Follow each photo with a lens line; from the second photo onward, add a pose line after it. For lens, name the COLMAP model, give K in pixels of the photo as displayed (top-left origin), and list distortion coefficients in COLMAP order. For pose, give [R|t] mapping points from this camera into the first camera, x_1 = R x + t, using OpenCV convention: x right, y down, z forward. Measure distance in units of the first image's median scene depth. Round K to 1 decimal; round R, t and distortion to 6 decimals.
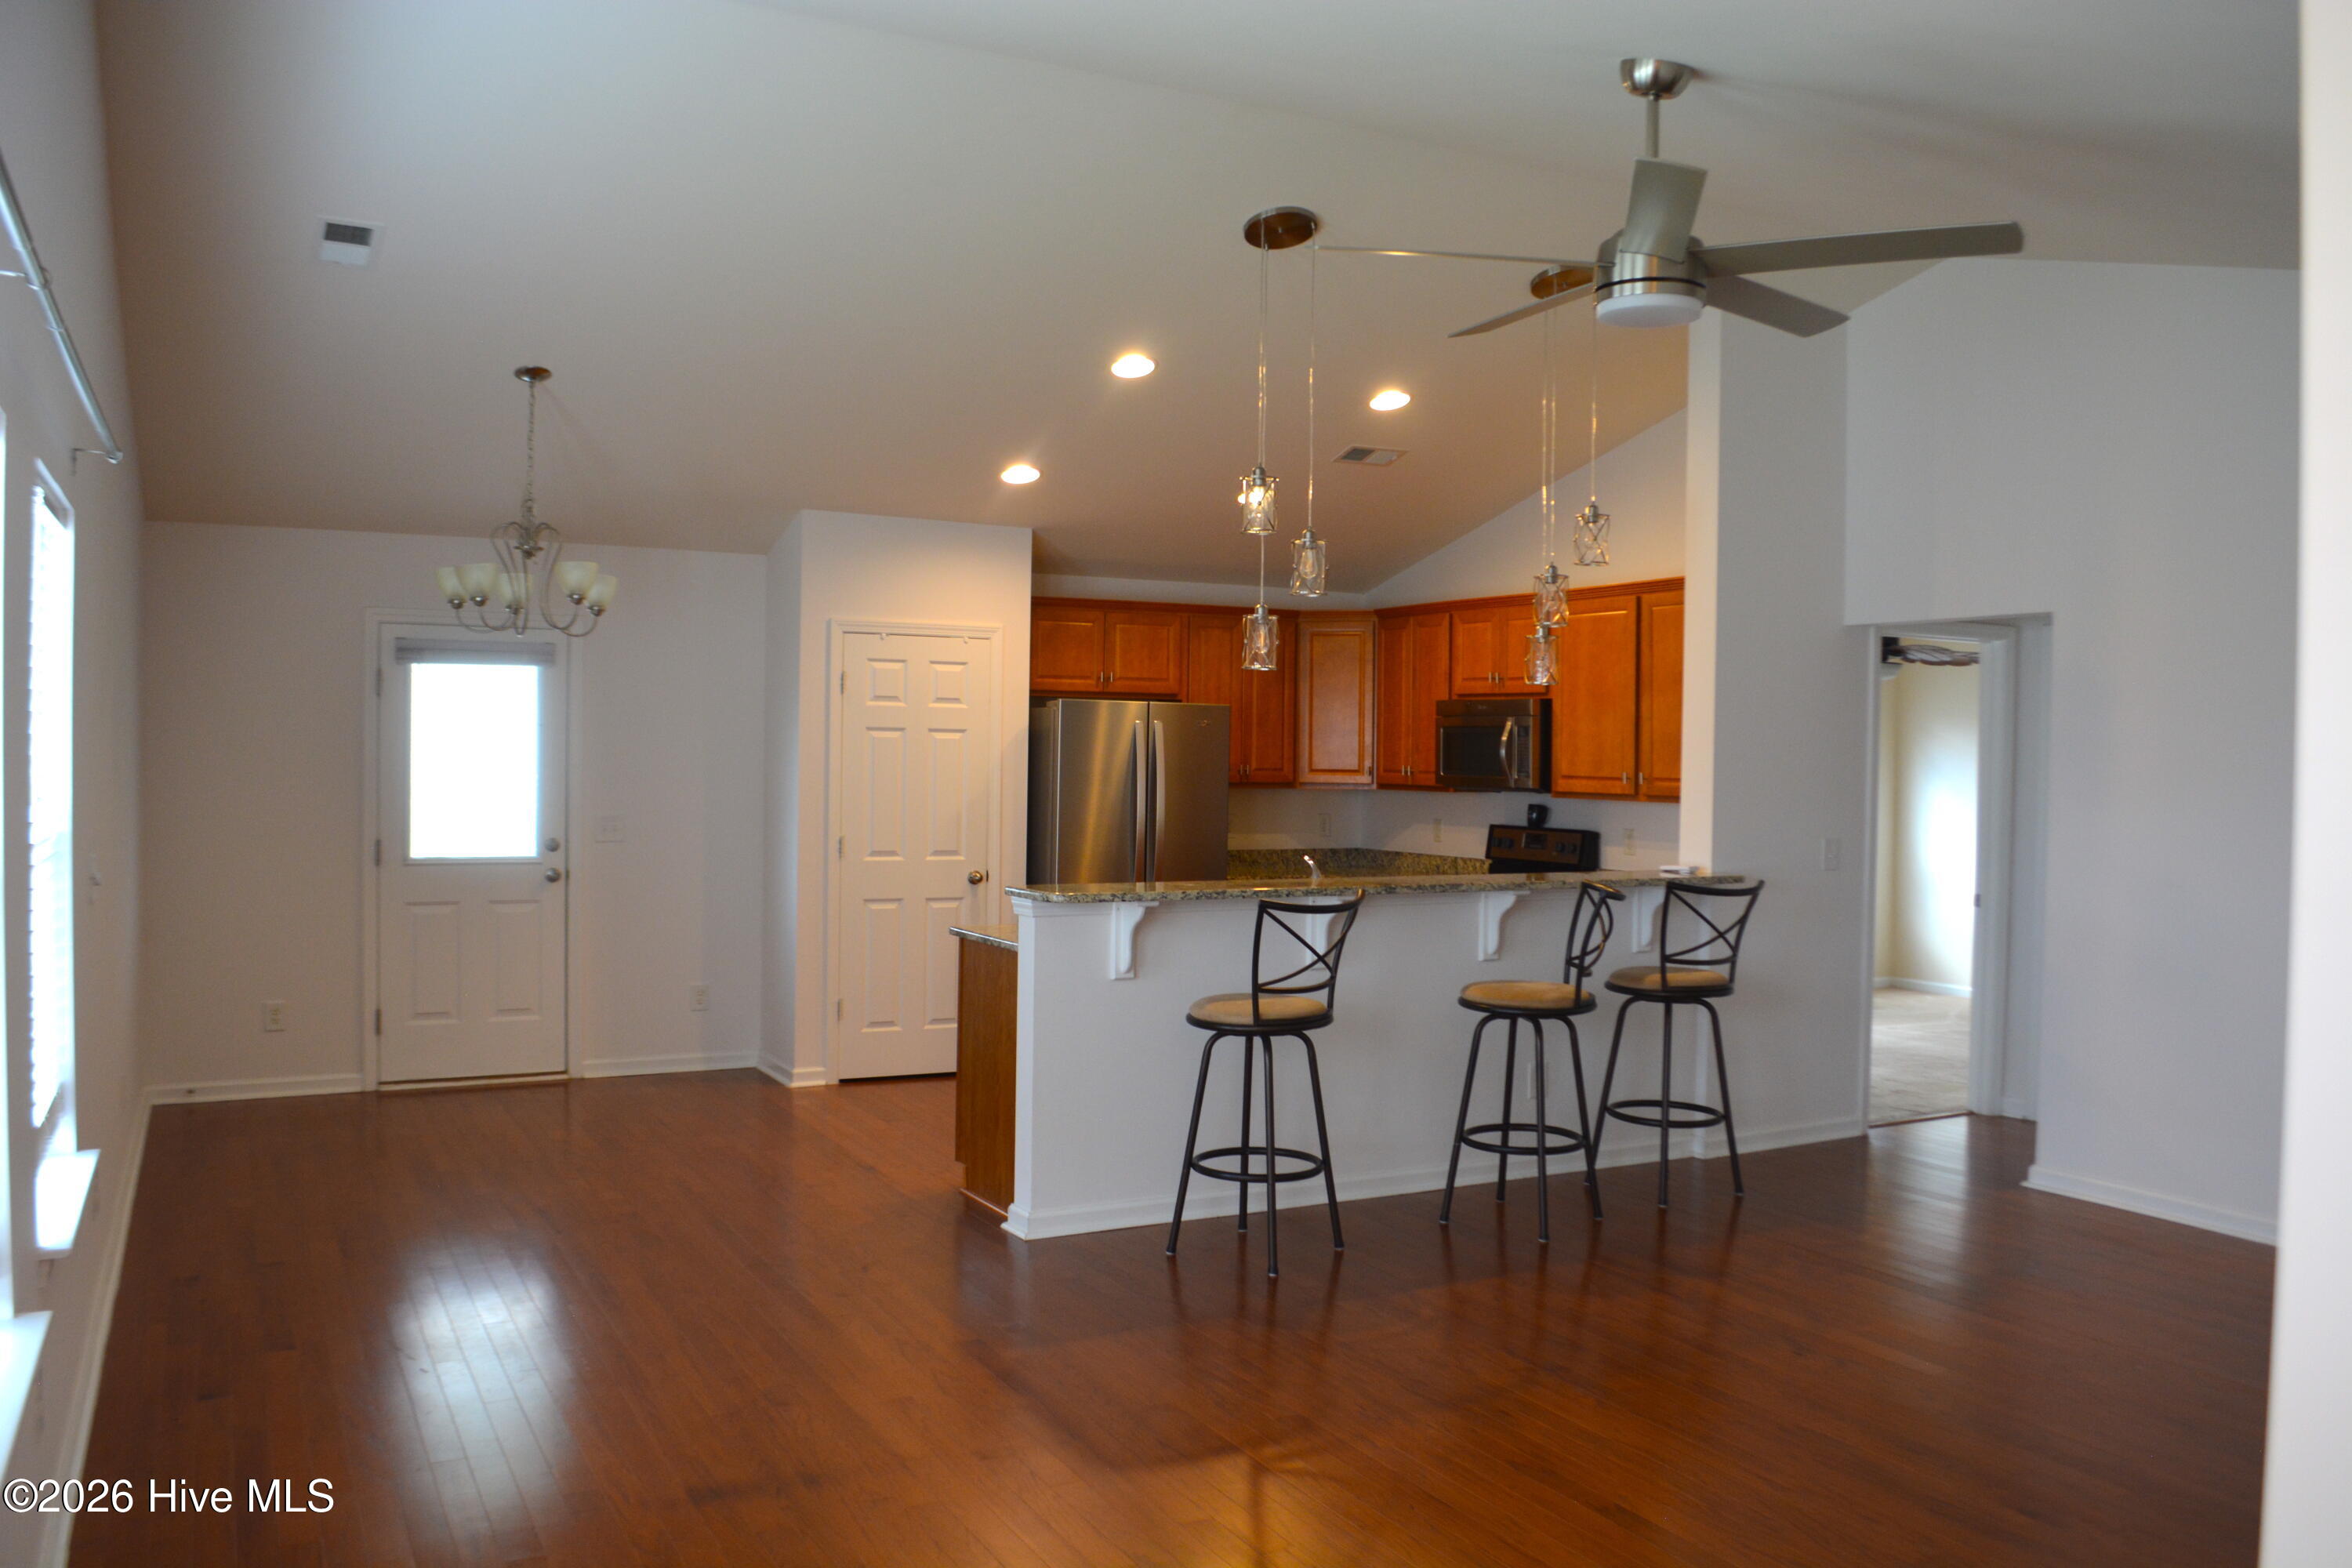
lens RADIAL K [[1855.2, 0, 1193.6], [0, 1855.2, 780.9], [0, 0, 1]] dist [-0.088615, 0.017533]
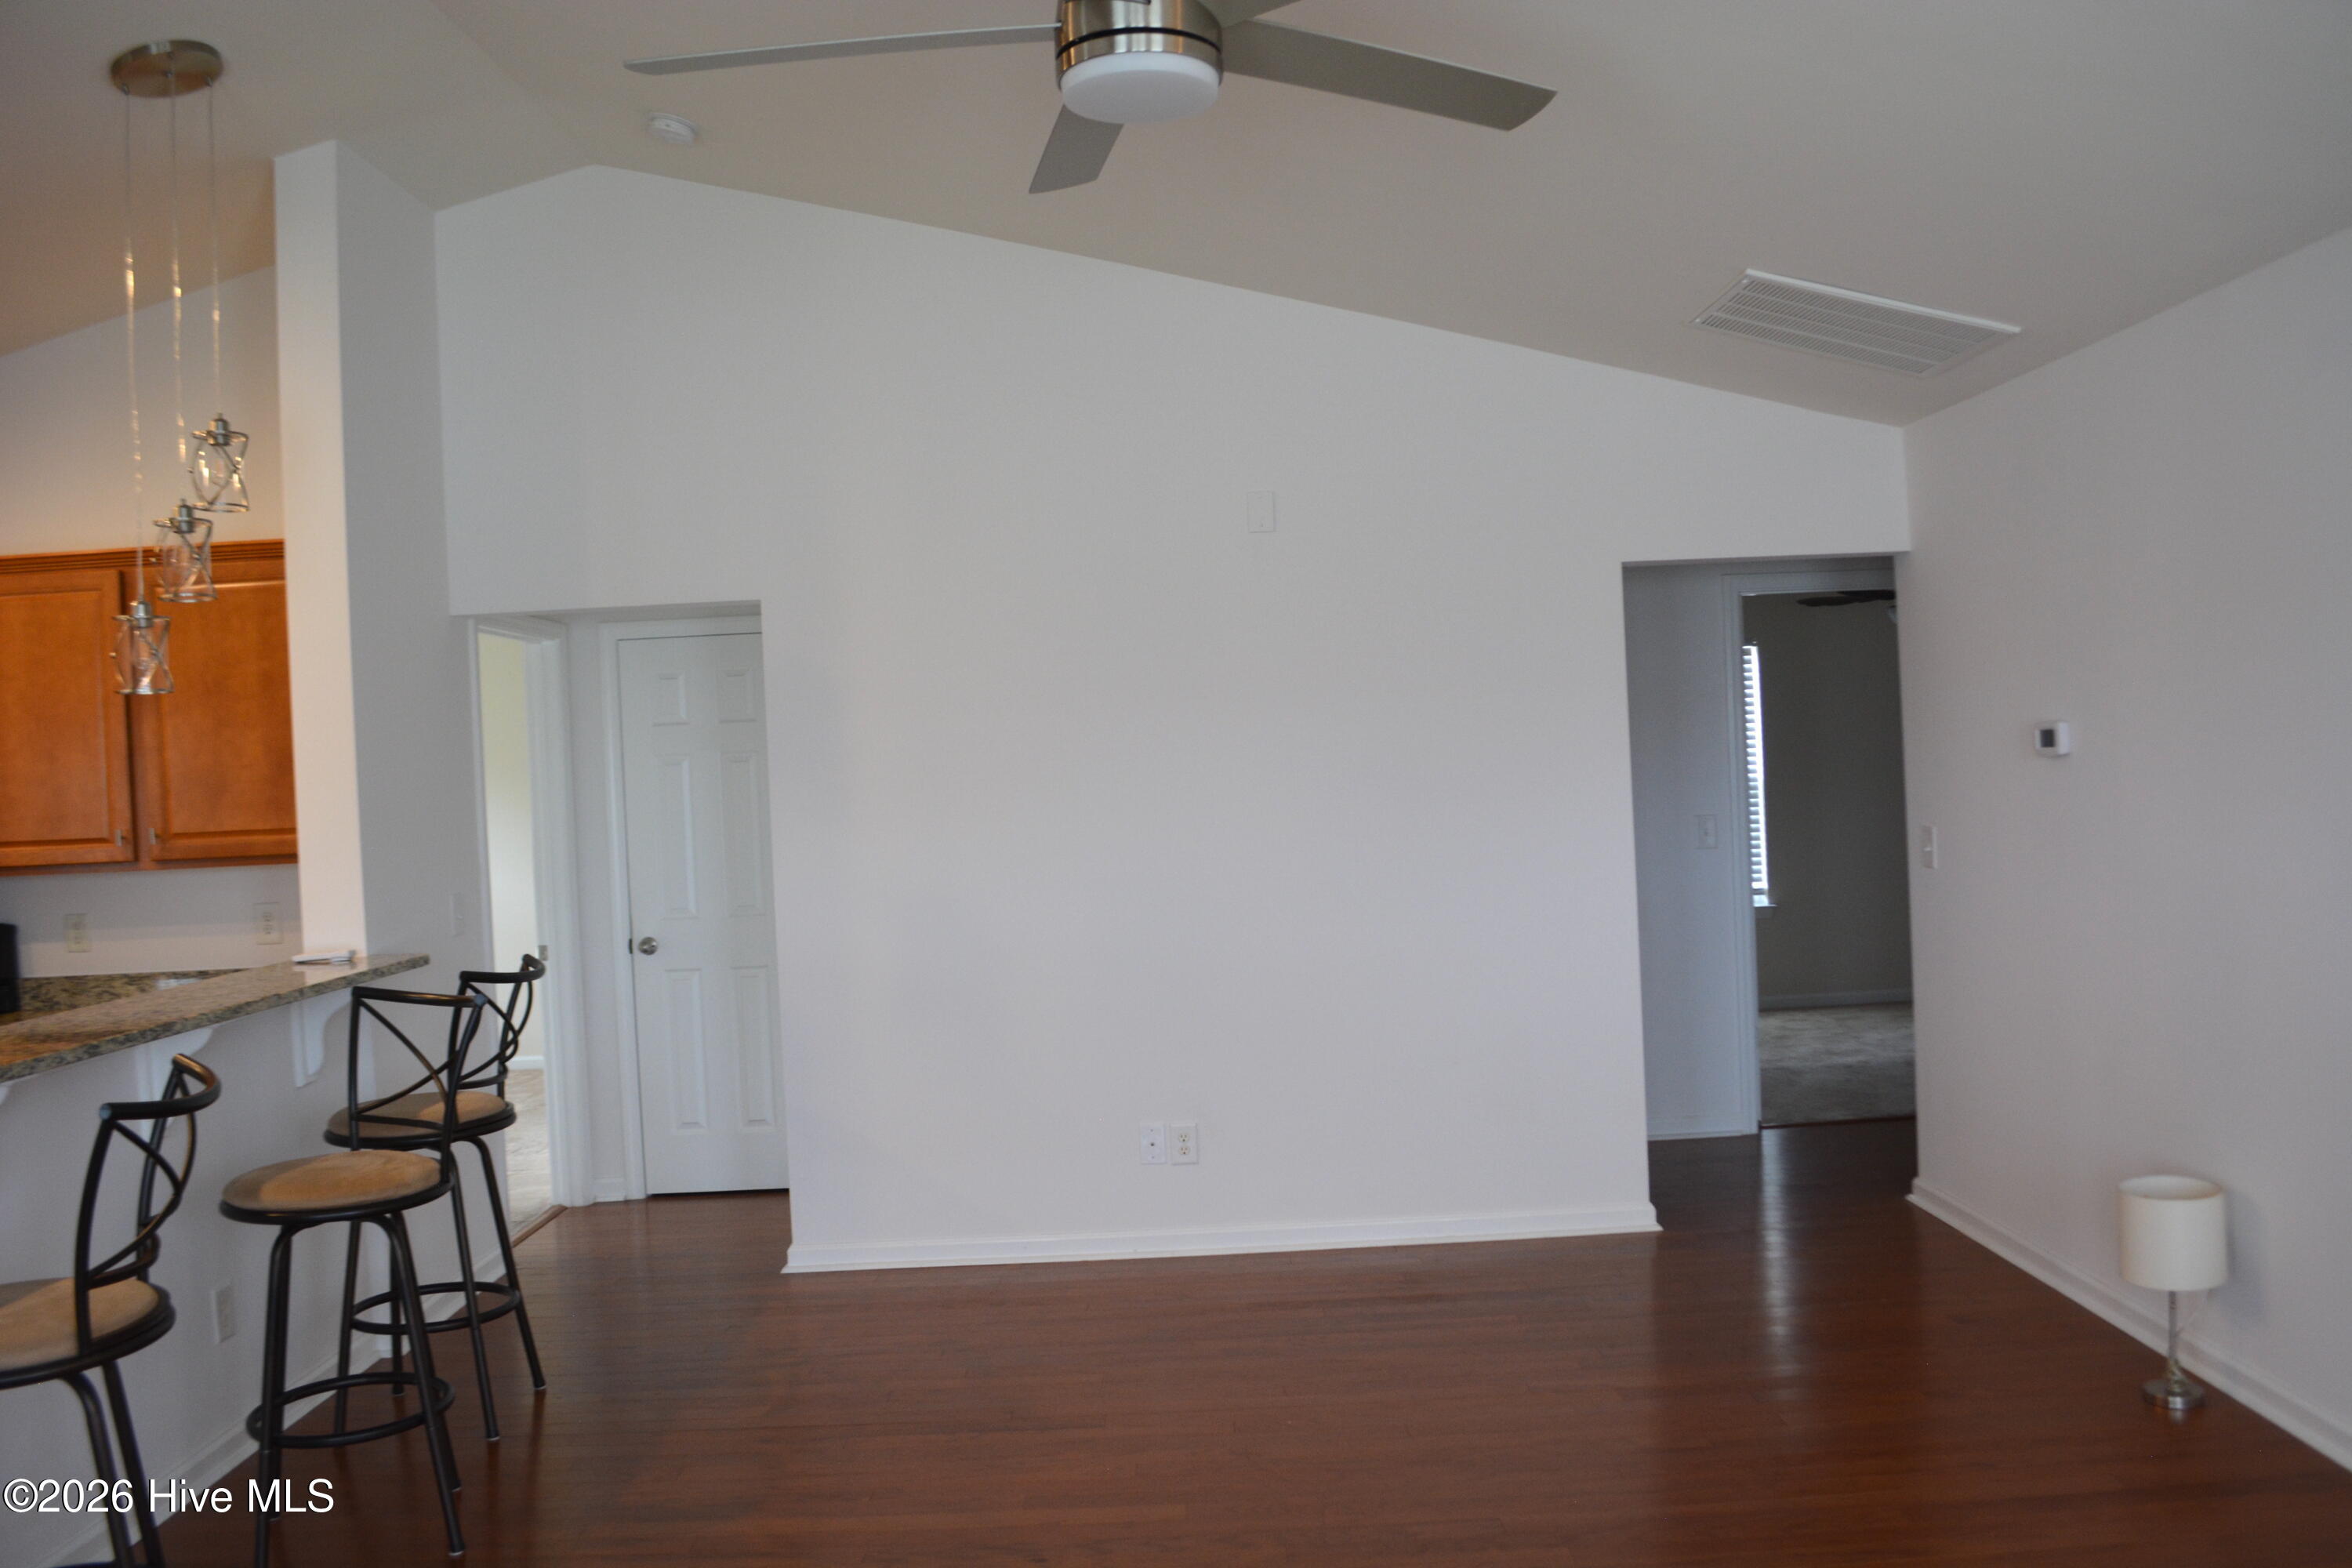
lens RADIAL K [[1855.2, 0, 1174.5], [0, 1855.2, 789.3], [0, 0, 1]] dist [-0.088615, 0.017533]
pose [[0.464198, -0.050531, 0.884289, -0.189543], [0.066697, 0.997531, 0.021990, -0.008946], [-0.883217, 0.048771, 0.466422, 0.385926]]
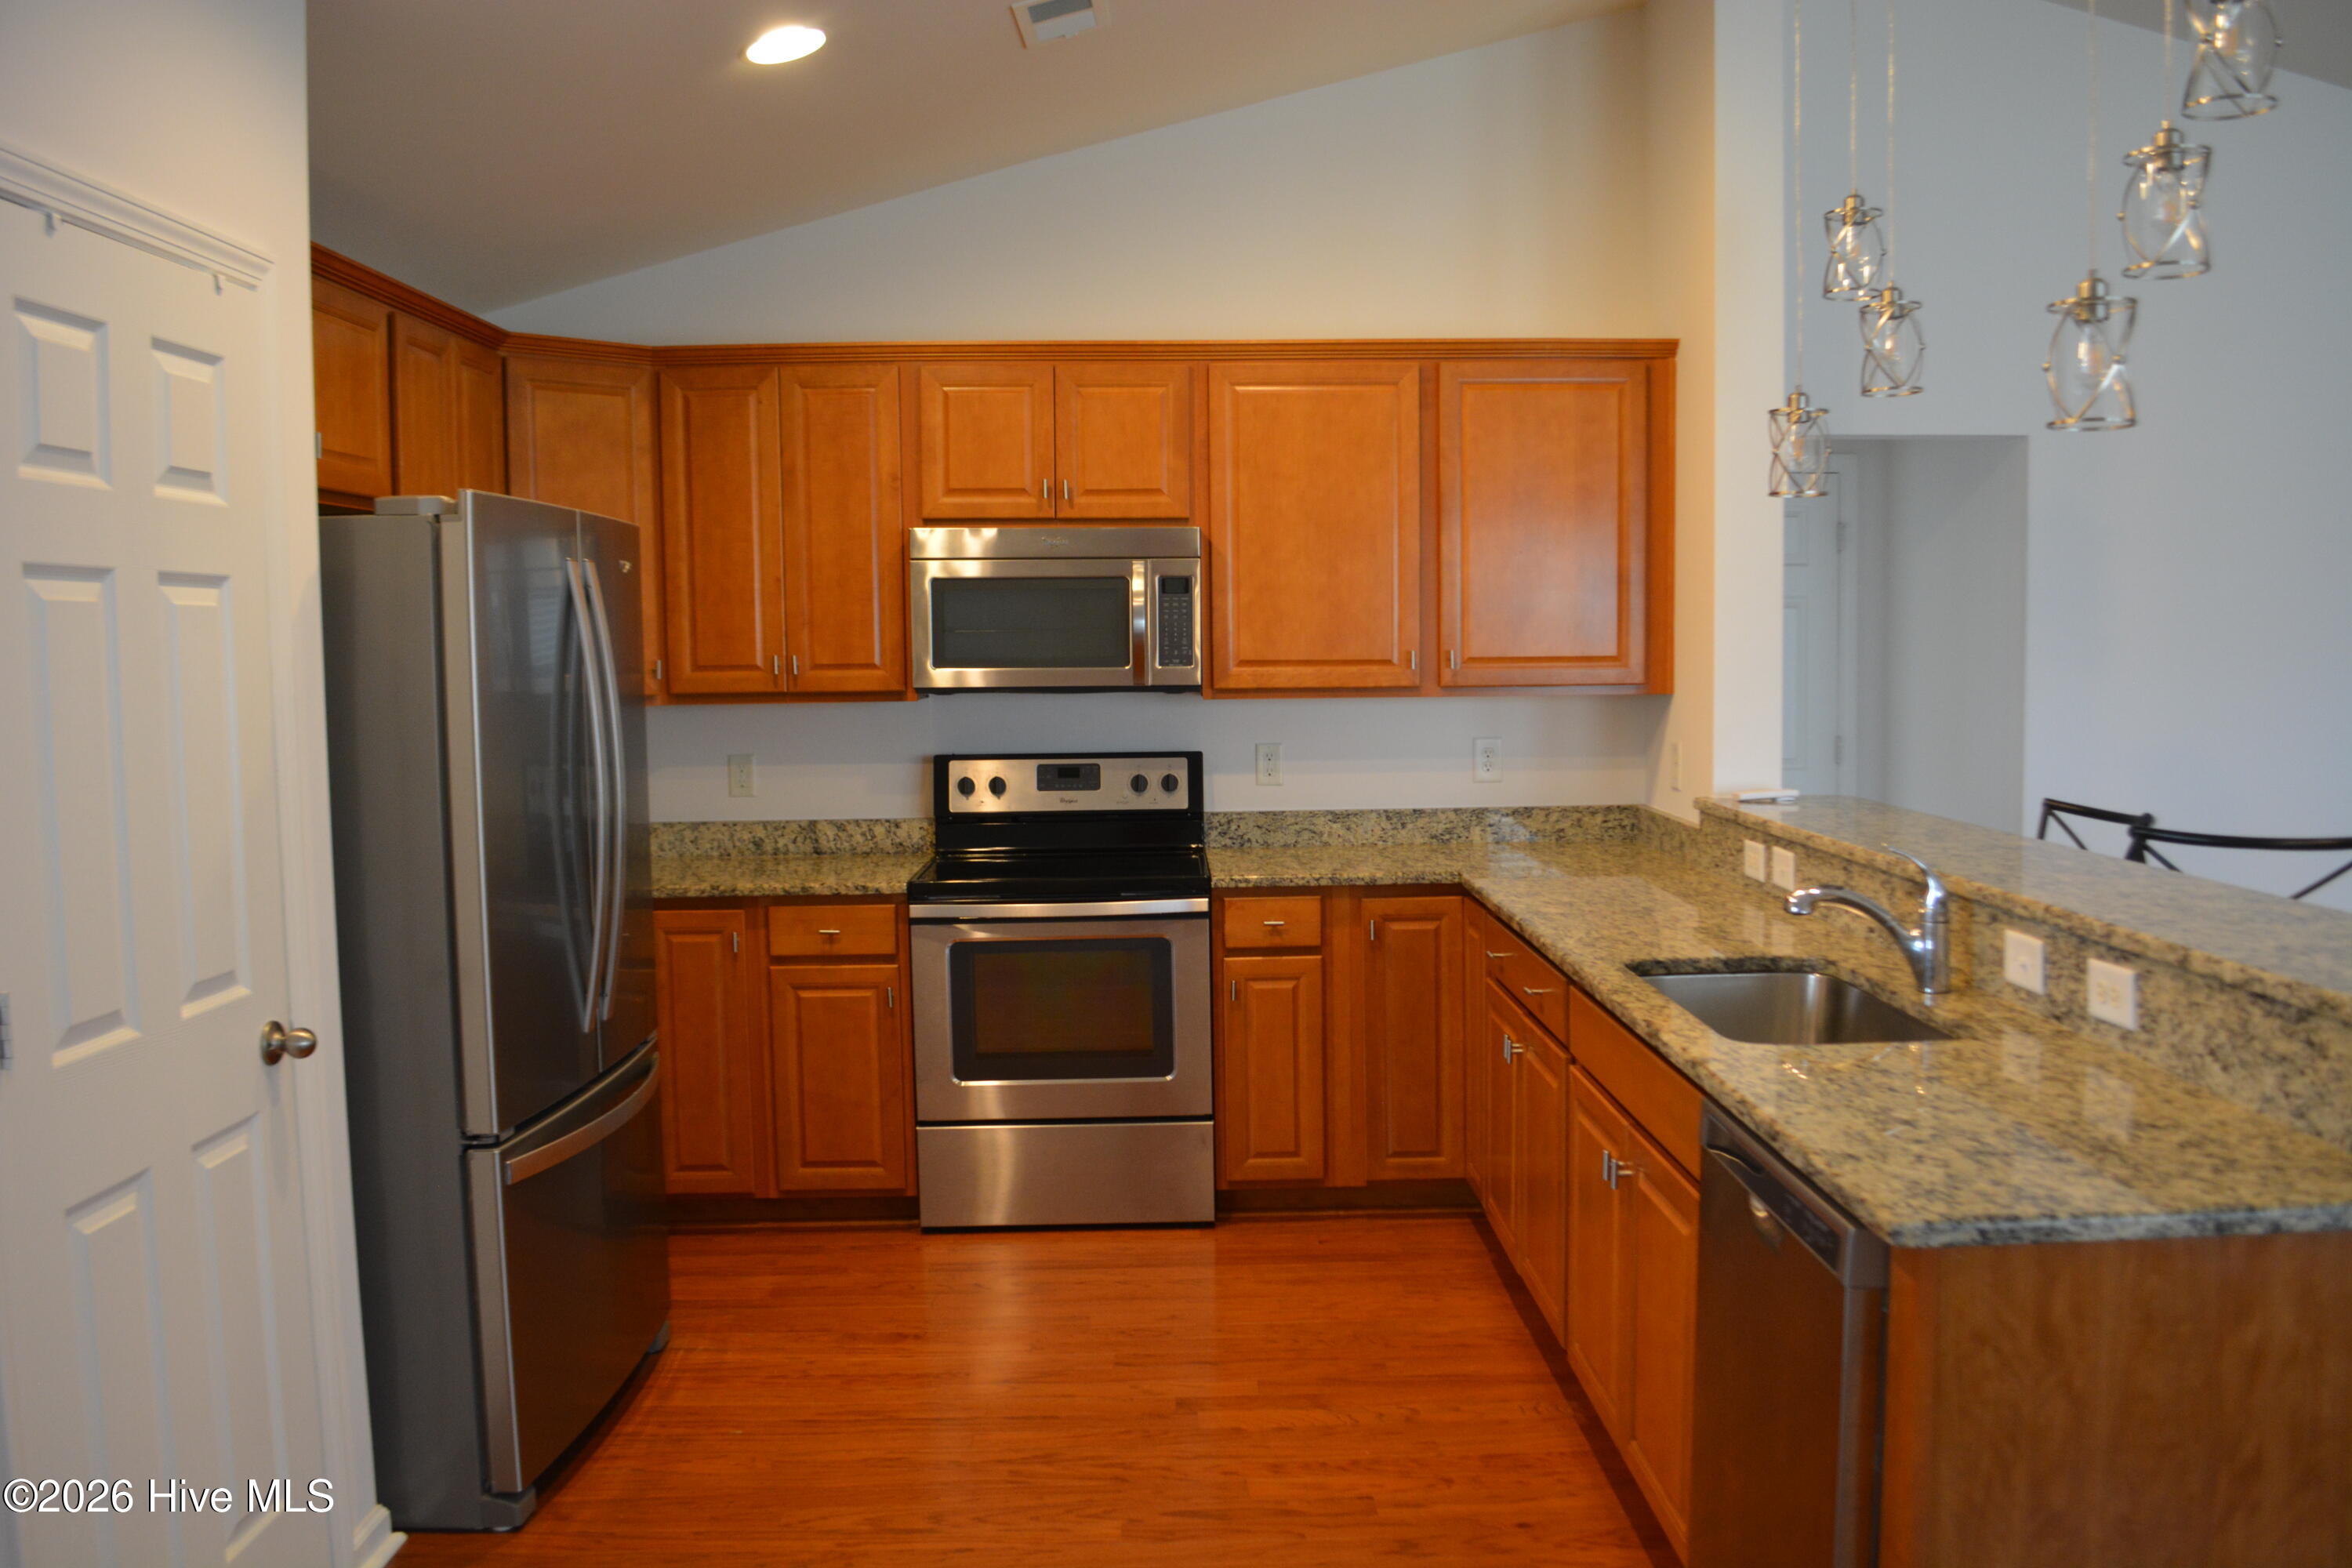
lens RADIAL K [[1855.2, 0, 1183.7], [0, 1855.2, 786.6], [0, 0, 1]] dist [-0.088615, 0.017533]
pose [[0.427770, -0.091967, 0.899197, -0.358535], [0.029700, 0.995703, 0.087709, -0.016153], [-0.903400, -0.010813, 0.428663, 0.796444]]
